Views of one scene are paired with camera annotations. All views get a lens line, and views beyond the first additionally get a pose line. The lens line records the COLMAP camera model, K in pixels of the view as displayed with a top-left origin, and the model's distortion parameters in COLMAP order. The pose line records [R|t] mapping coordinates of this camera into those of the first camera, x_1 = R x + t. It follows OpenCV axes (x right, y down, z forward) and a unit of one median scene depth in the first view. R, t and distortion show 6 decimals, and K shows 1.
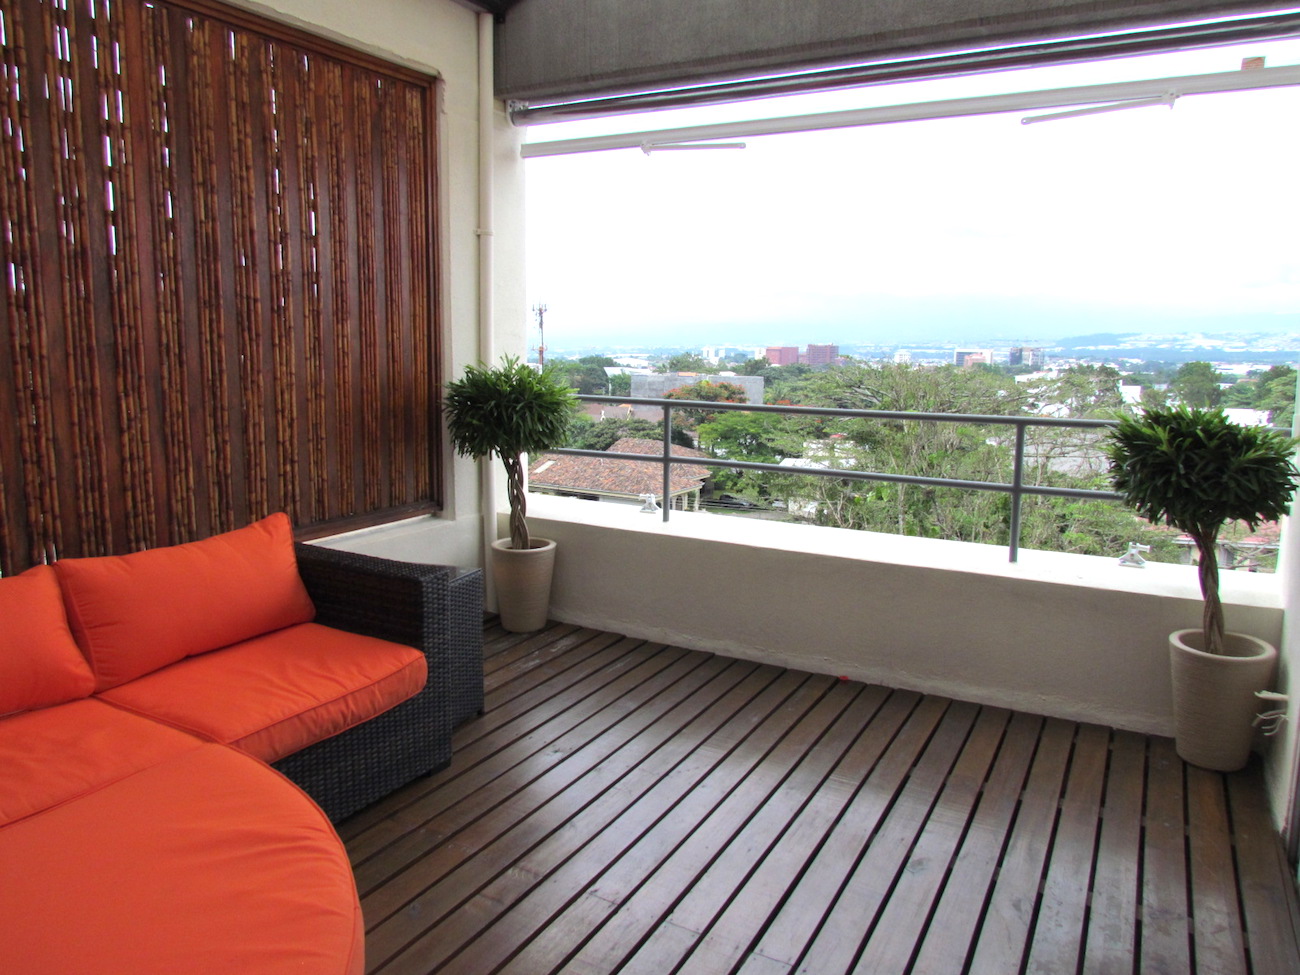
lens RADIAL K [[928.4, 0, 648.2], [0, 928.4, 469.4], [0, 0, 1]] dist [-0.004954, -0.006033]
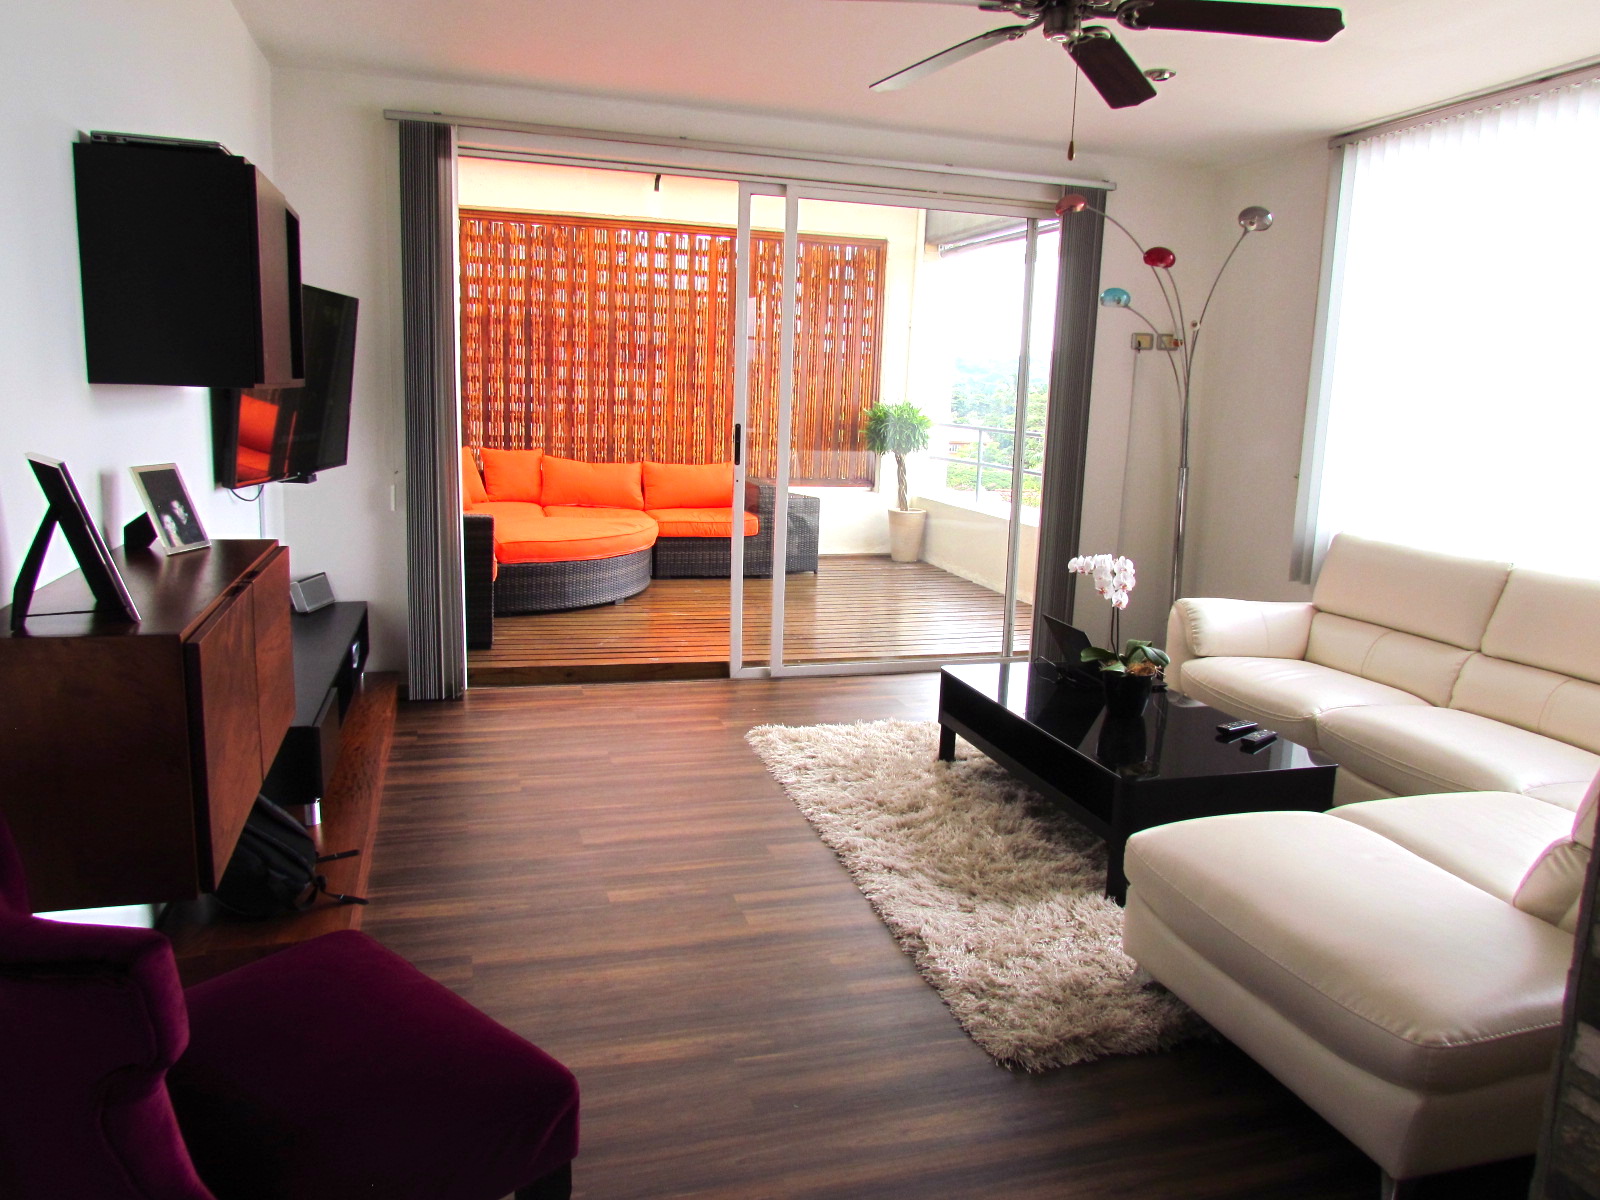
lens RADIAL K [[1135.5, 0, 805.6], [0, 1135.5, 603.6], [0, 0, 1]] dist [-0.029269, -0.008766]
pose [[0.721783, 0.142598, -0.677270, 1.712011], [-0.123054, 0.989395, 0.077173, 0.166531], [0.681092, 0.027638, 0.731676, -0.941025]]
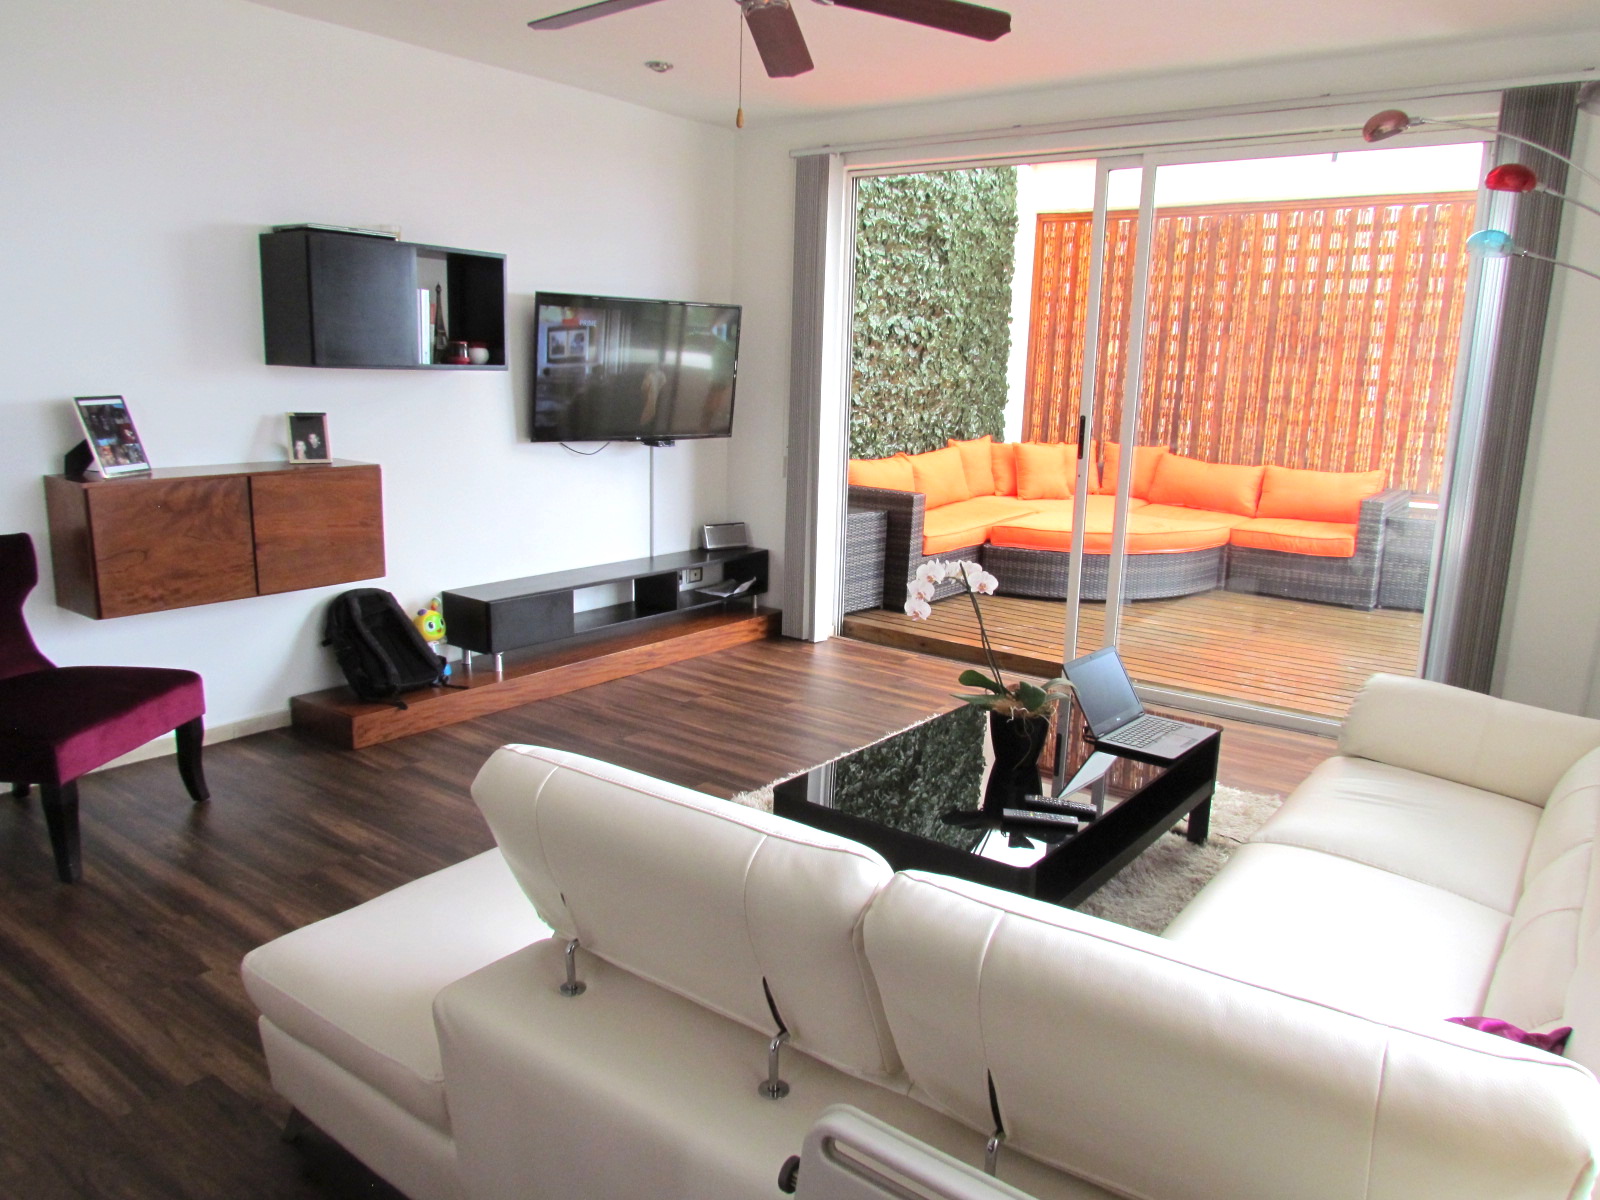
lens RADIAL K [[1142.6, 0, 797.7], [0, 1142.6, 577.7], [0, 0, 1]] dist [-0.004954, -0.006033]
pose [[-0.137177, 0.170517, -0.975759, 2.161390], [-0.165384, 0.967302, 0.192289, 0.010496], [0.976643, 0.187752, -0.104491, 0.119685]]
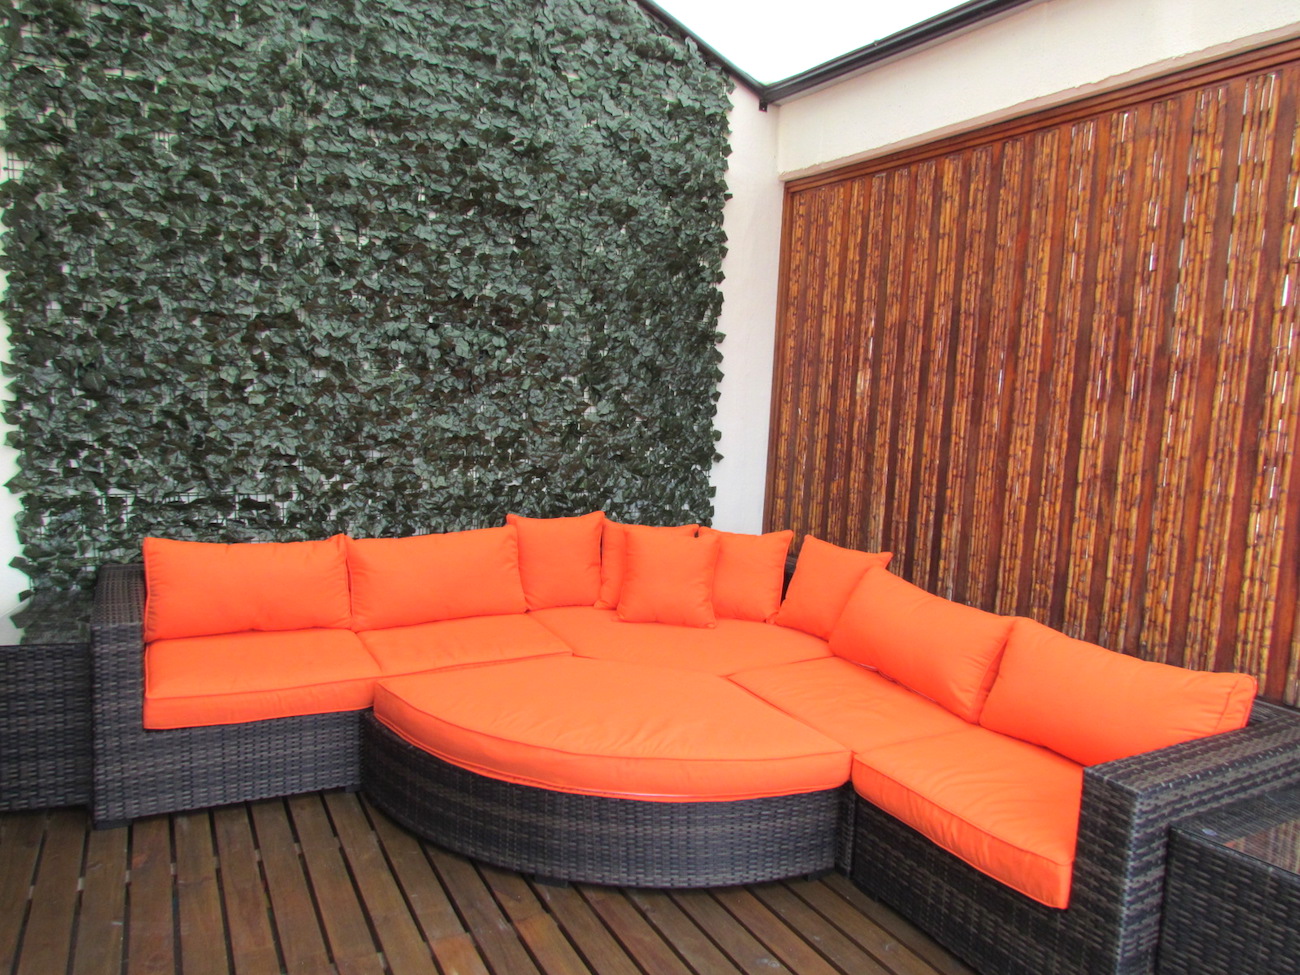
lens RADIAL K [[928.4, 0, 648.2], [0, 928.4, 469.4], [0, 0, 1]] dist [-0.004954, -0.006033]
pose [[-0.542773, 0.034539, -0.839169, 0.520224], [-0.171126, 0.973647, 0.150758, -0.154605], [0.822261, 0.225431, -0.522559, 0.996147]]
